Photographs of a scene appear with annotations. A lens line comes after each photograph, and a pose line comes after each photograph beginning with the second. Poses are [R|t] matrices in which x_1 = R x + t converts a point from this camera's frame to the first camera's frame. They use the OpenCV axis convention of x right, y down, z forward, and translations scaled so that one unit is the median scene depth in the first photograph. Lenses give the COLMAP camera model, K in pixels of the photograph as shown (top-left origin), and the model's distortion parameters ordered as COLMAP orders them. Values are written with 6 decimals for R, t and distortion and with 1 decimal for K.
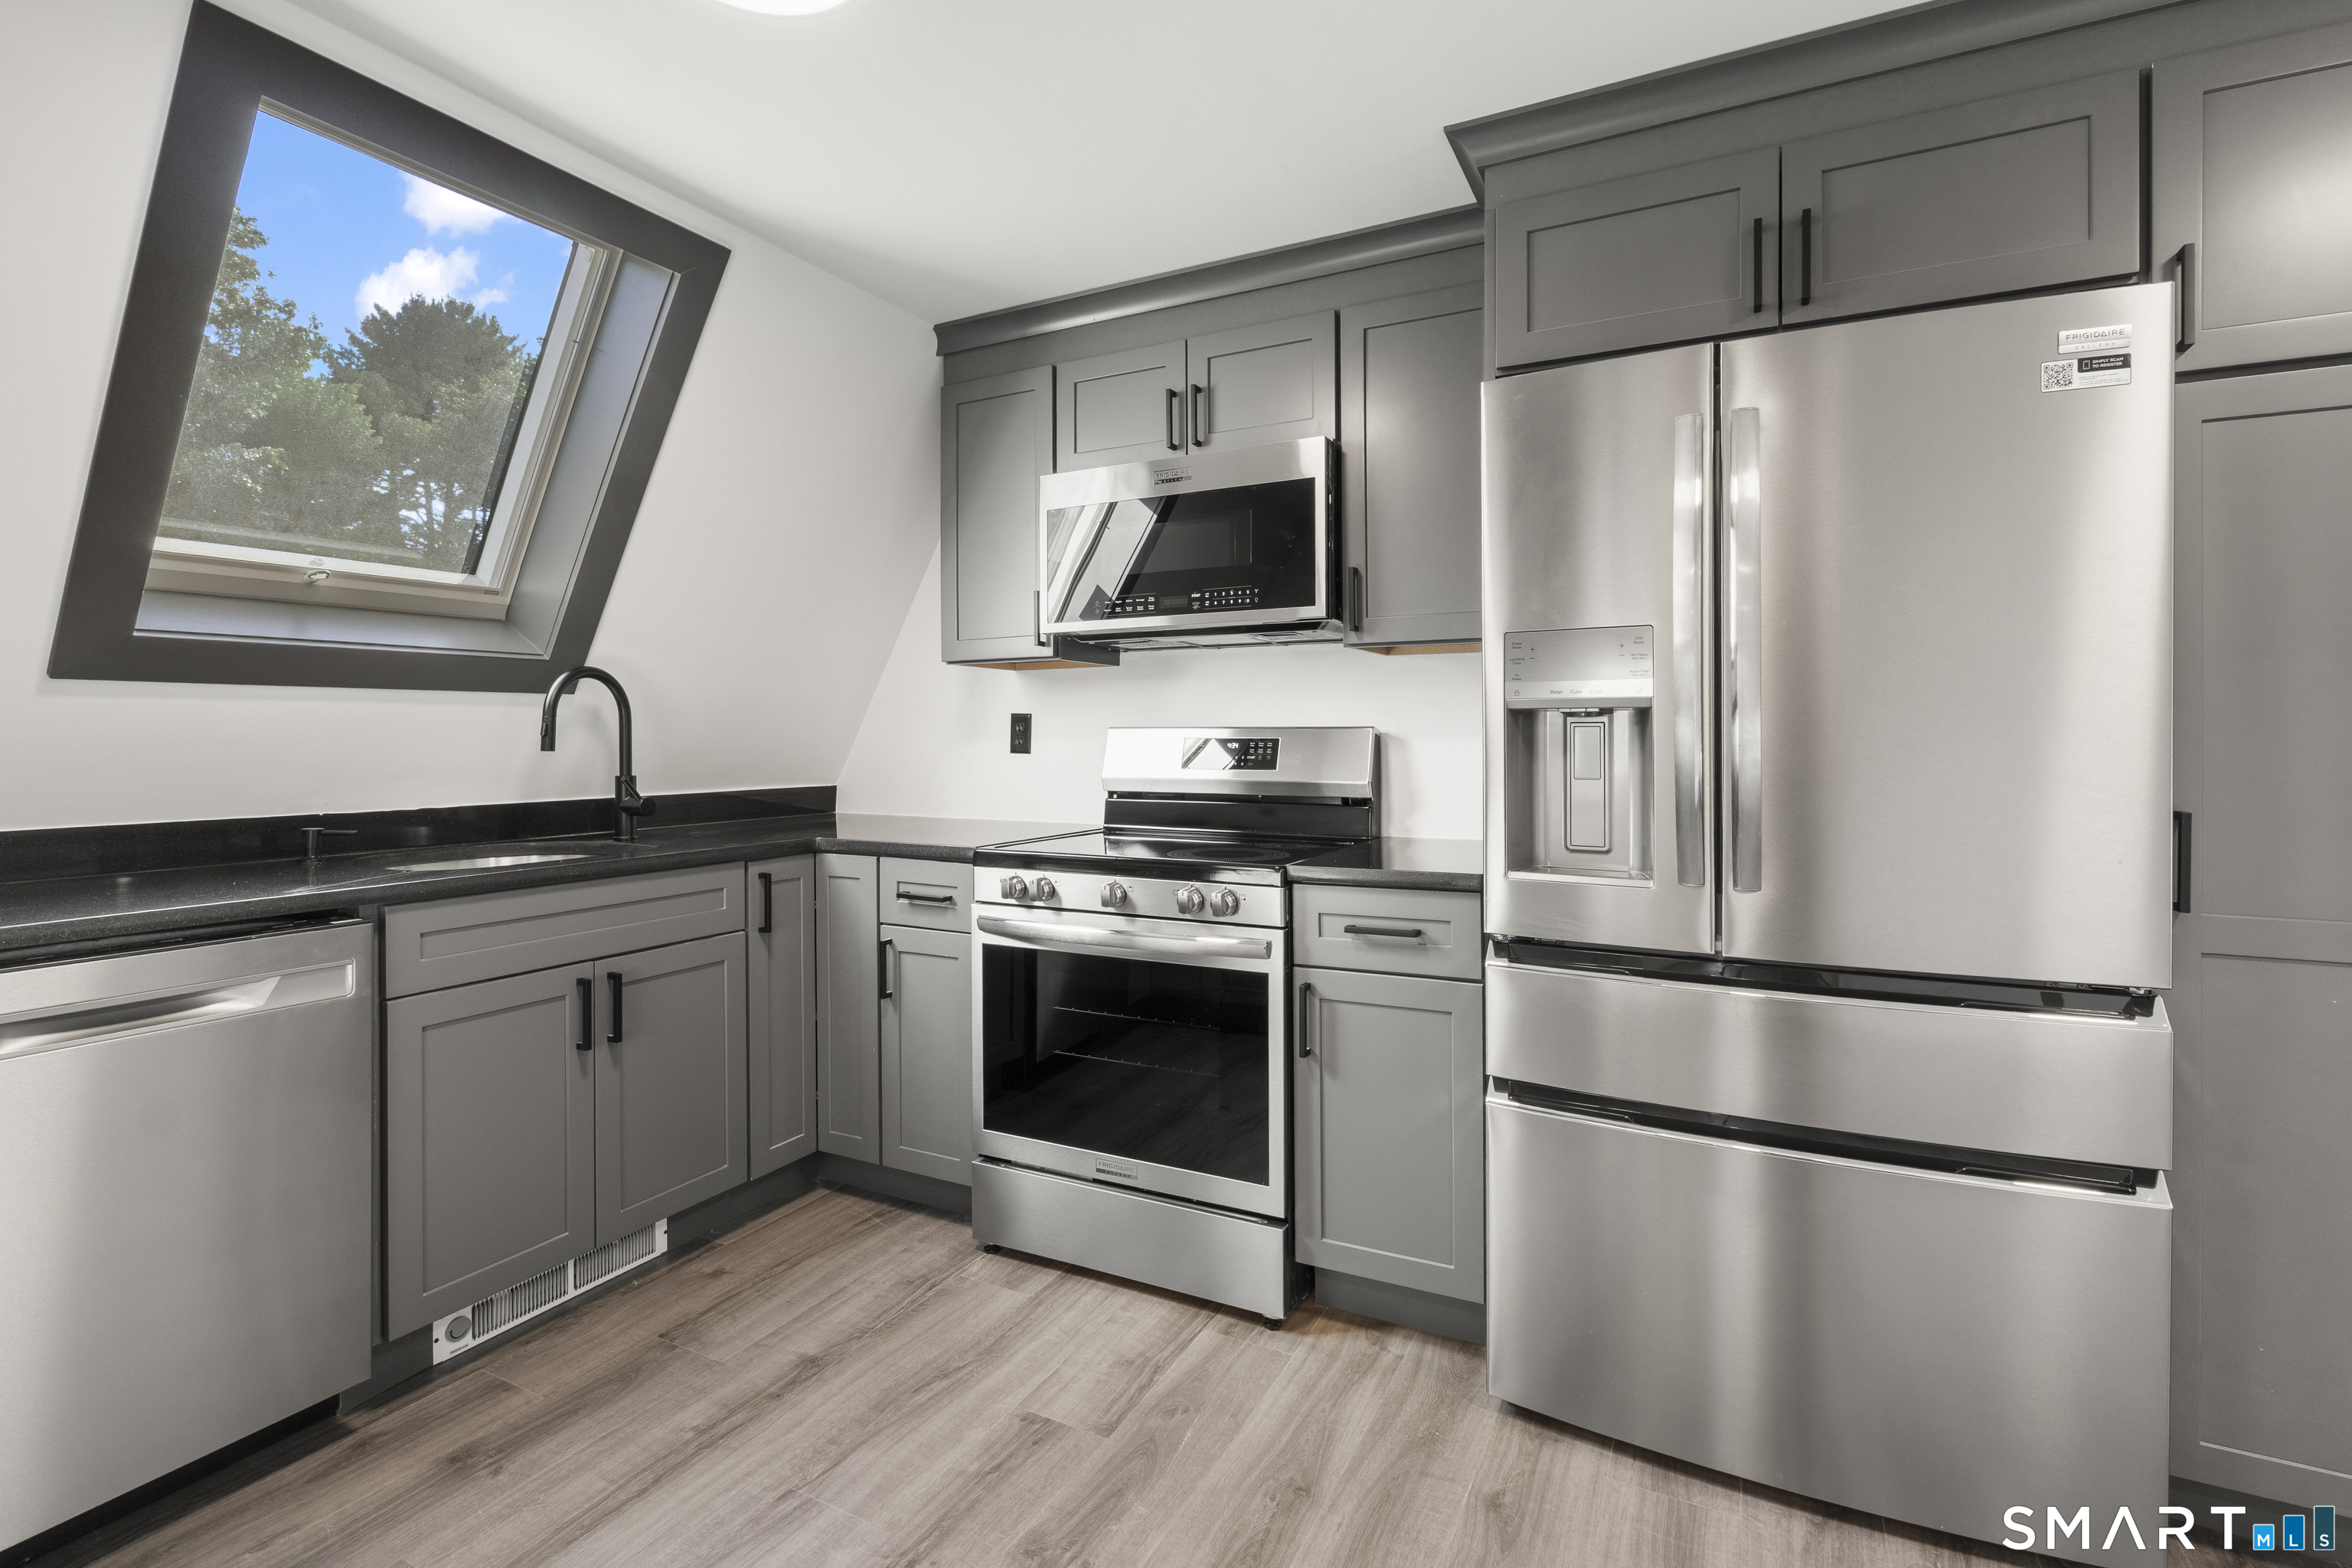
lens RADIAL K [[1072.5, 0, 1179.5], [0, 1072.5, 735.6], [0, 0, 1]] dist [-0.003417, -0.000646]
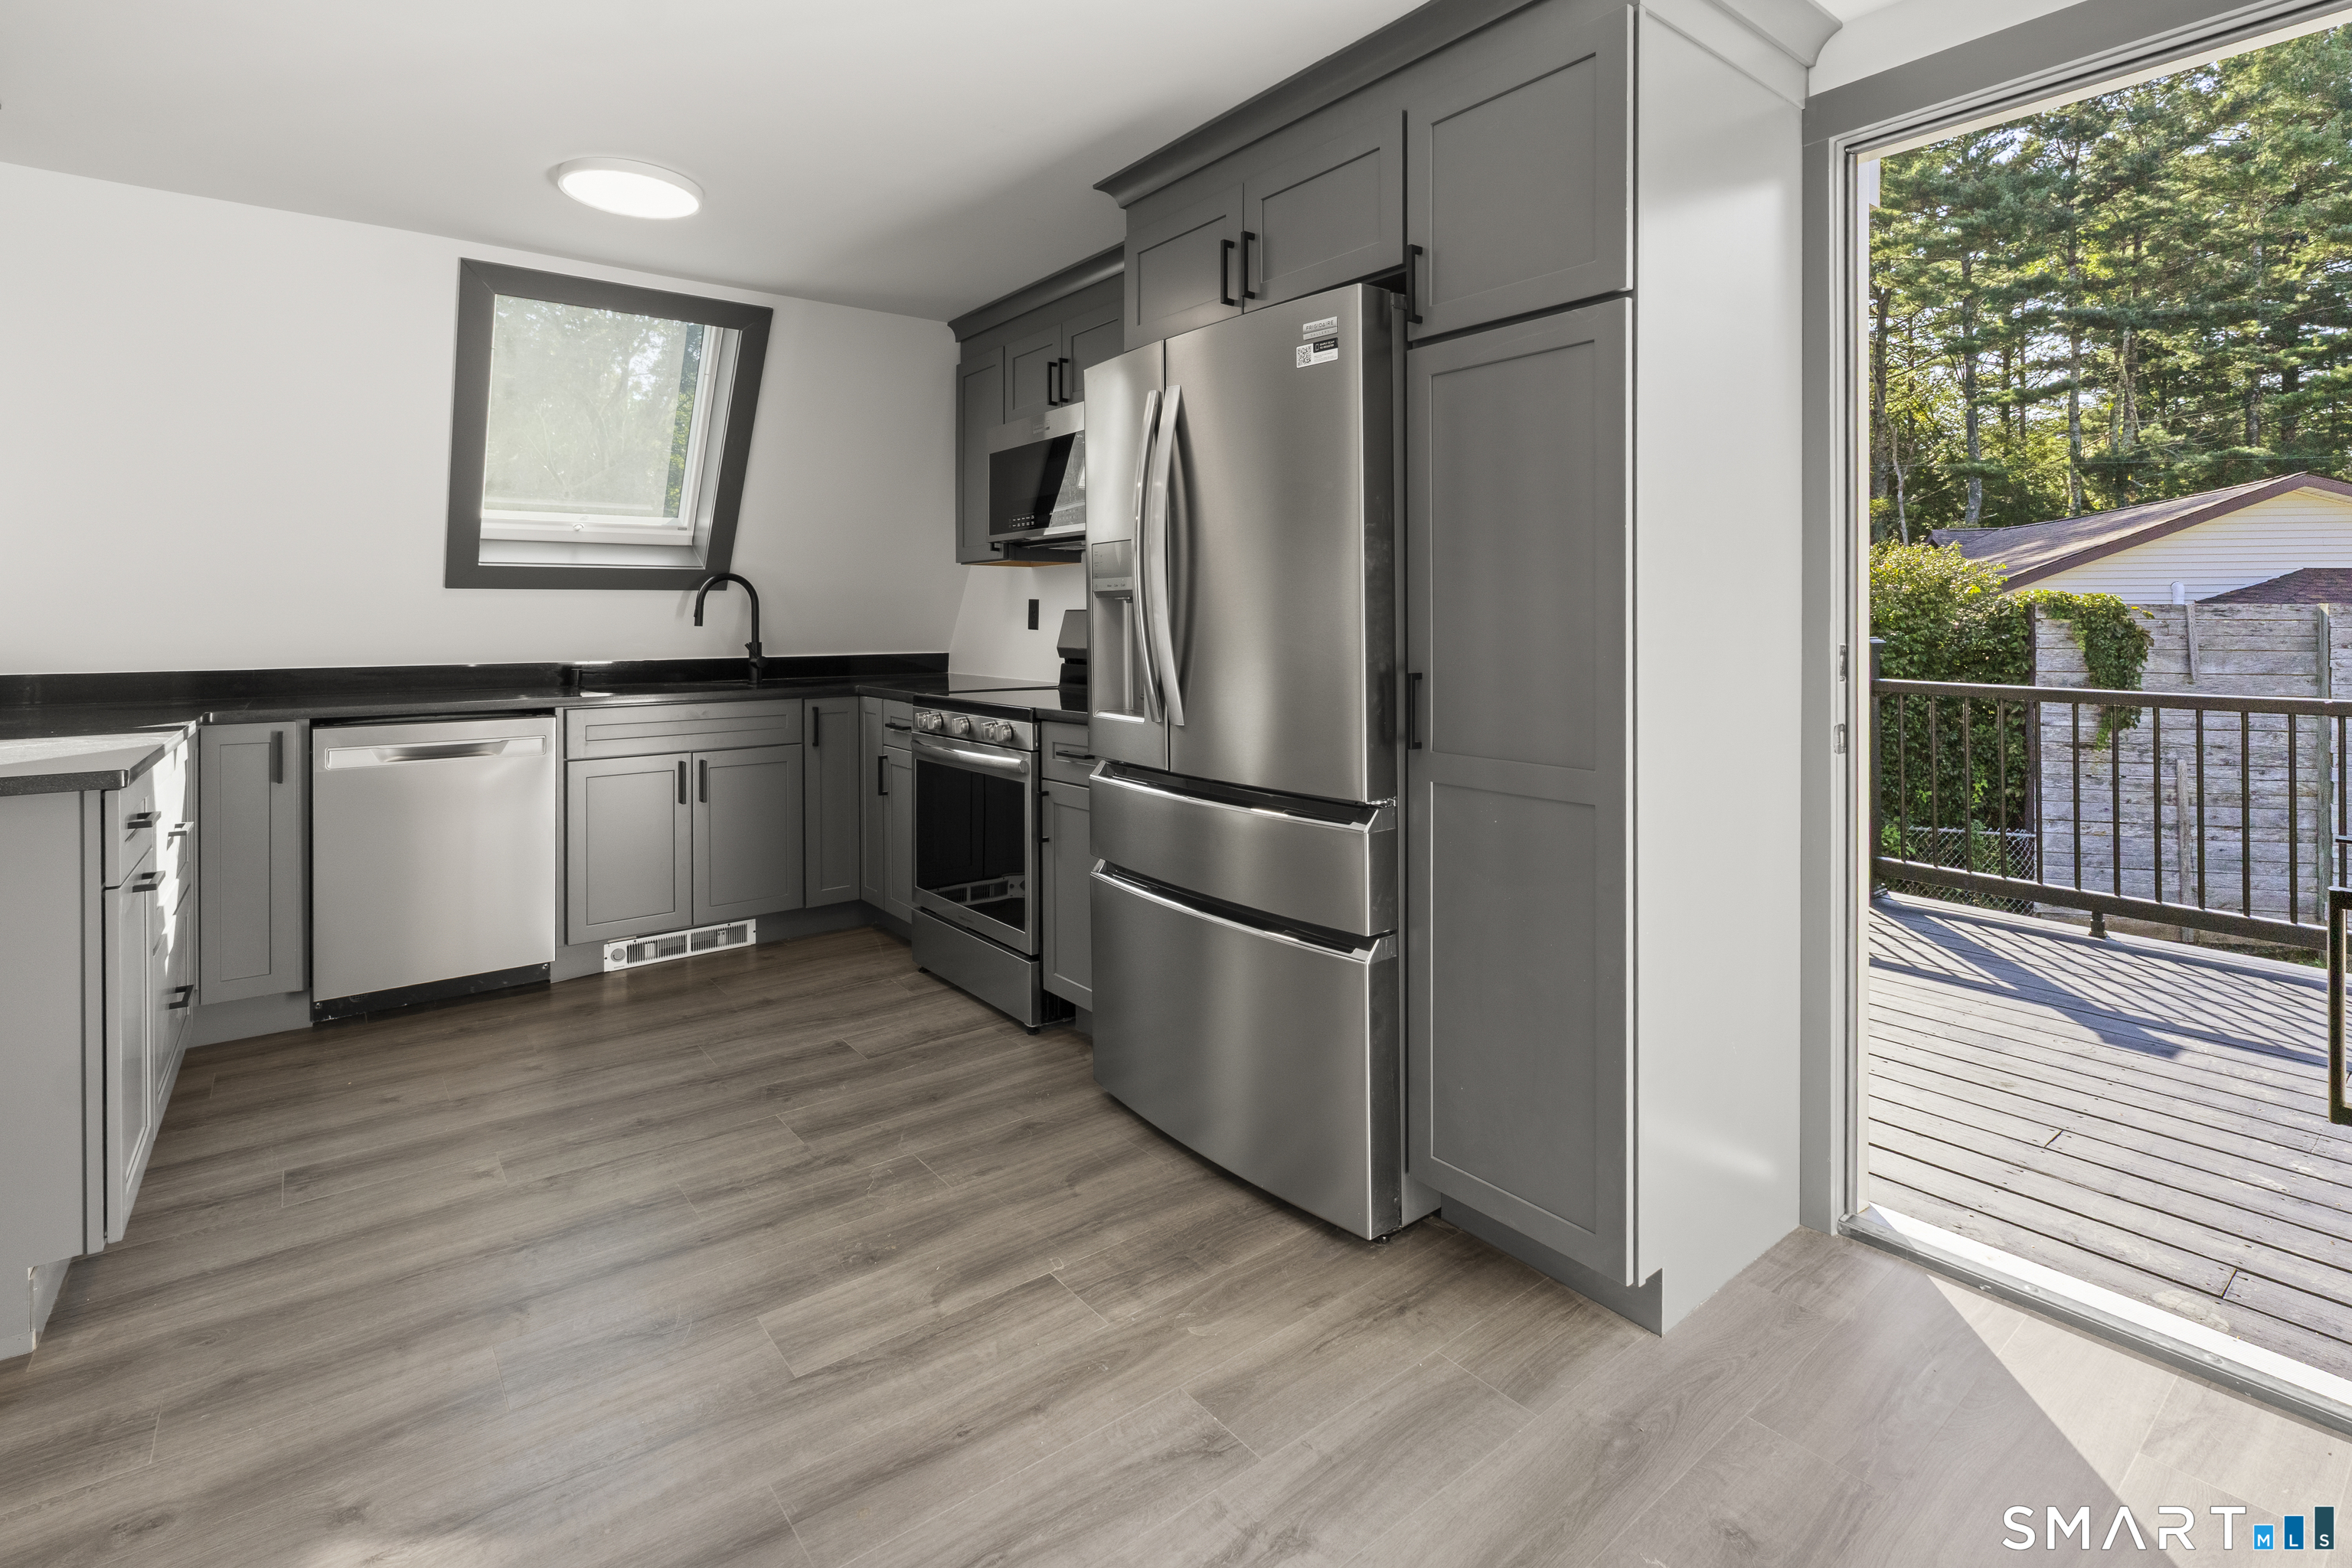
lens RADIAL K [[1114.1, 0, 1183.6], [0, 1114.1, 615.4], [0, 0, 1]] dist [-0.002396, 0.001070]
pose [[0.908252, -0.001764, -0.418420, 0.895994], [0.001513, 0.999998, -0.000931, 0.000921], [0.418421, 0.000213, 0.908253, -0.259198]]
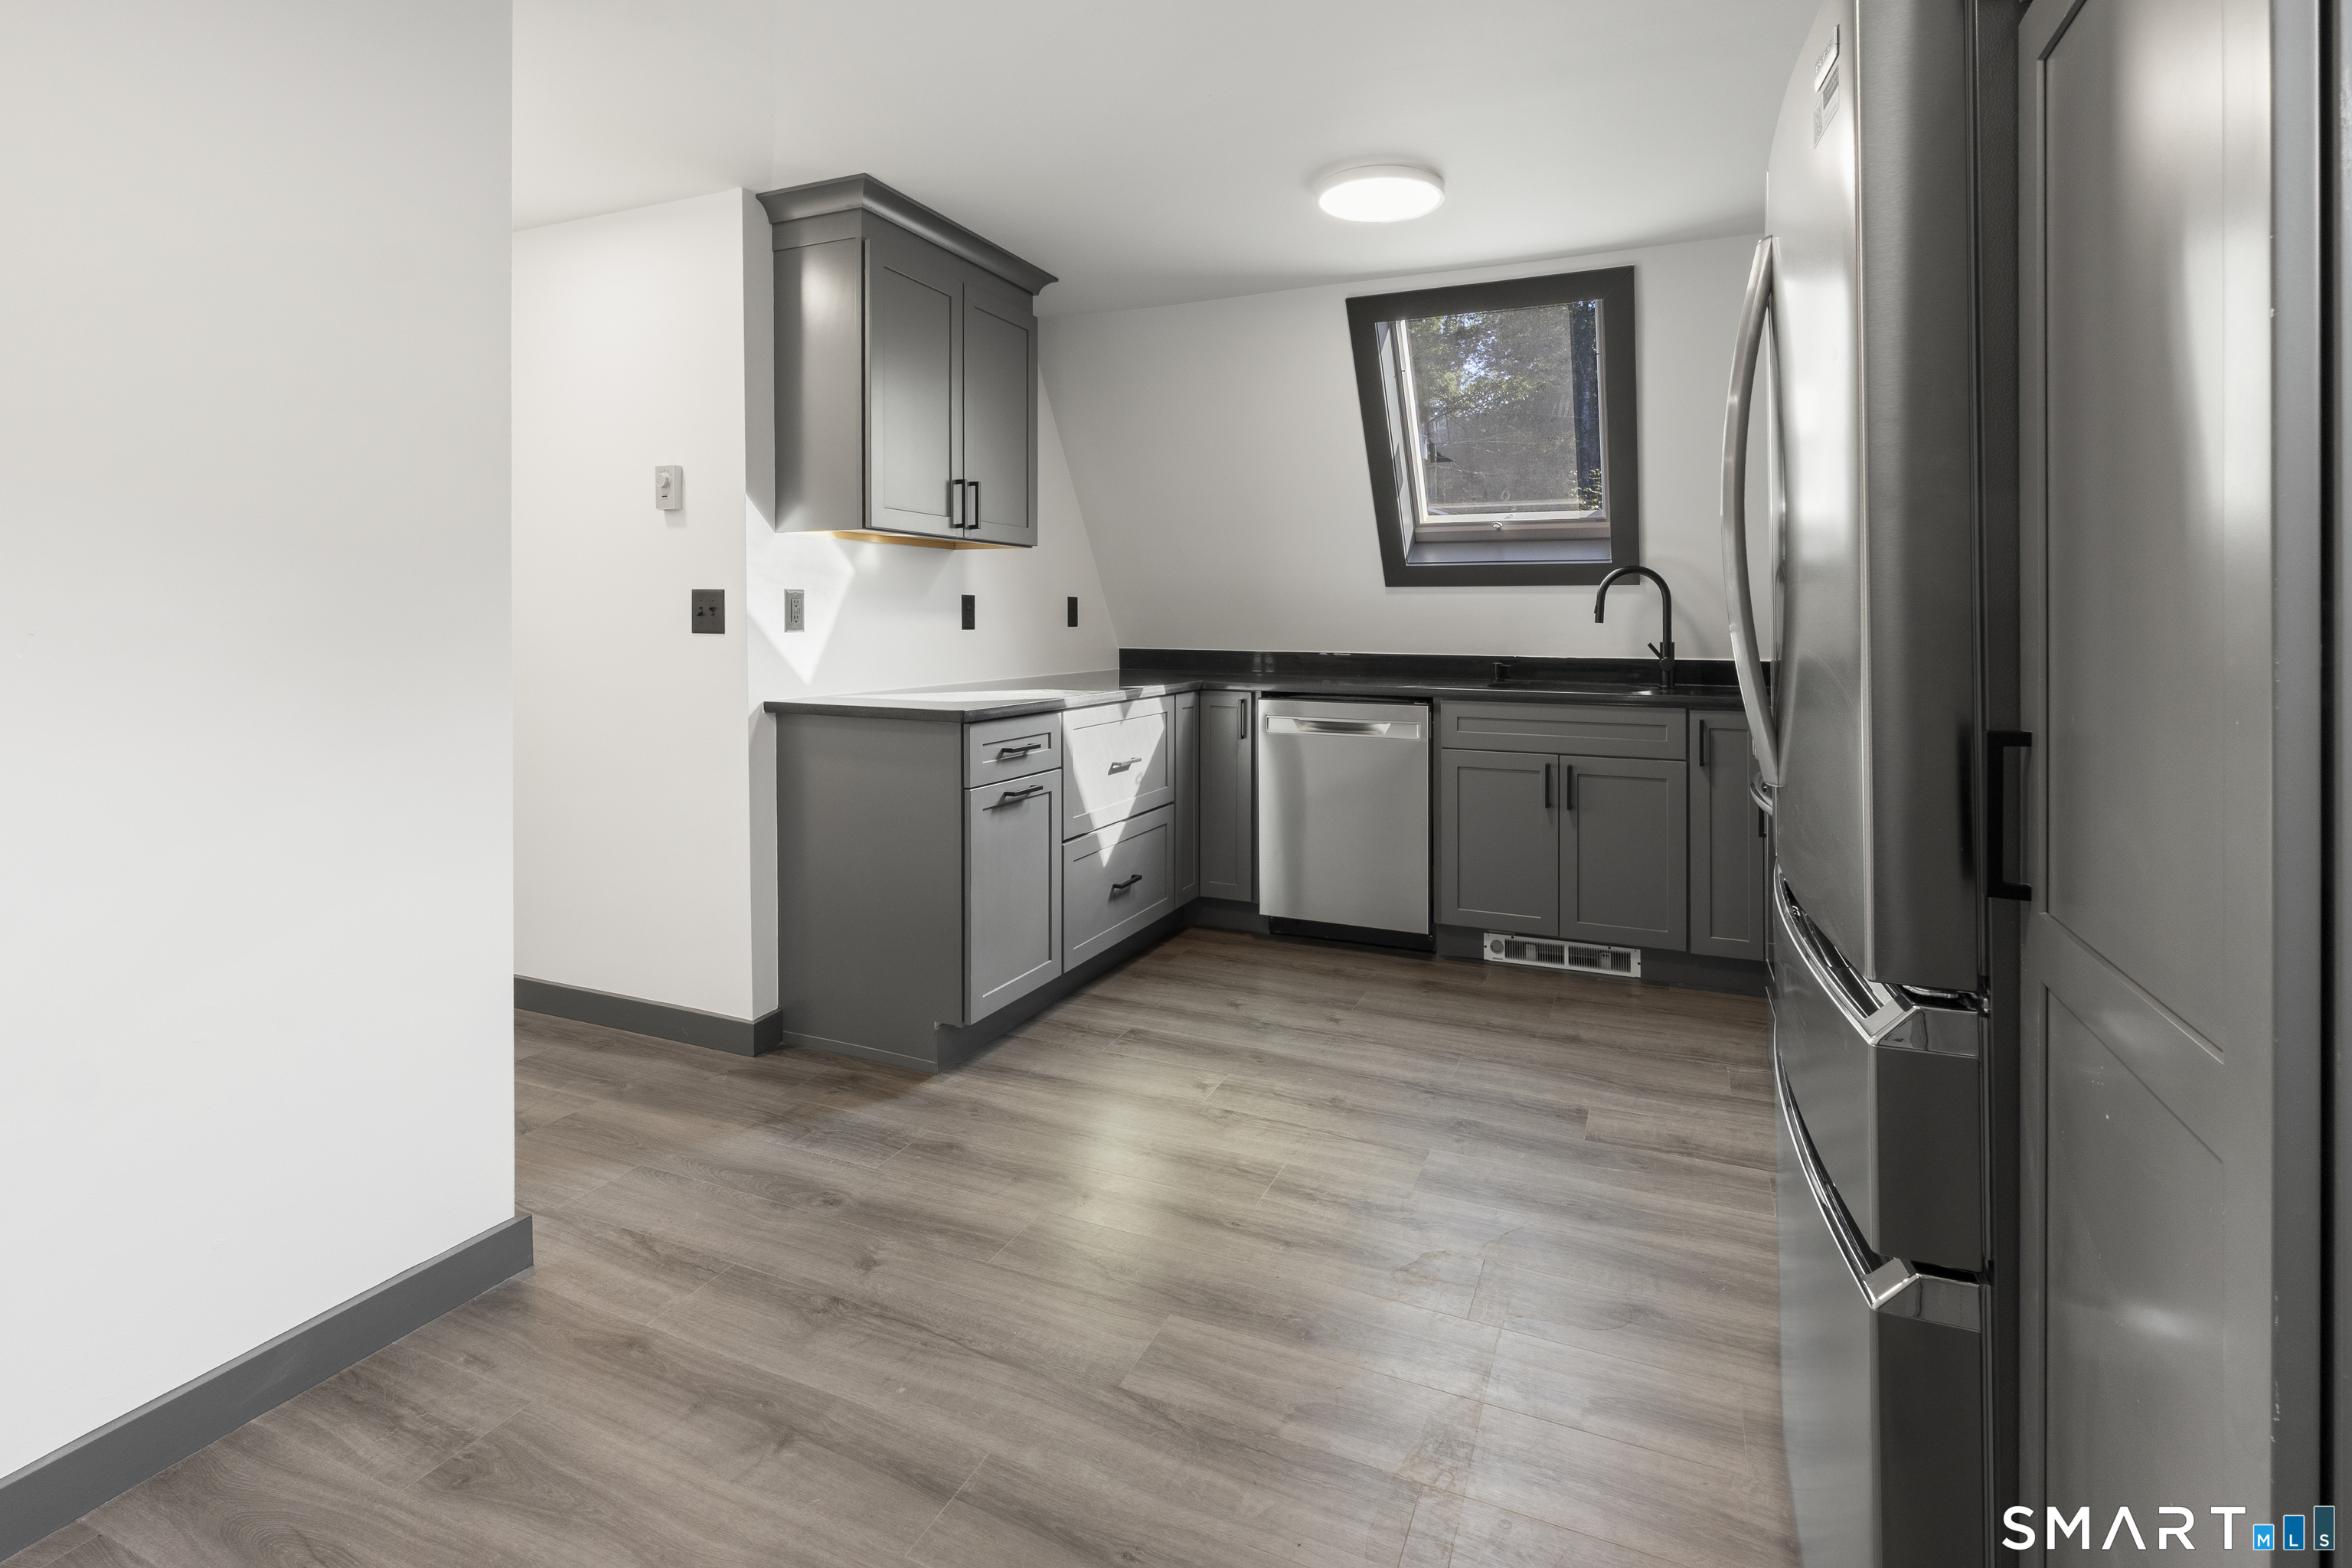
lens RADIAL K [[1114.1, 0, 1183.6], [0, 1114.1, 615.4], [0, 0, 1]] dist [-0.002396, 0.001070]
pose [[0.061019, 0.004036, -0.998128, 1.095978], [-0.003773, 0.999986, 0.003813, -0.000703], [0.998129, 0.003533, 0.061034, 0.352810]]
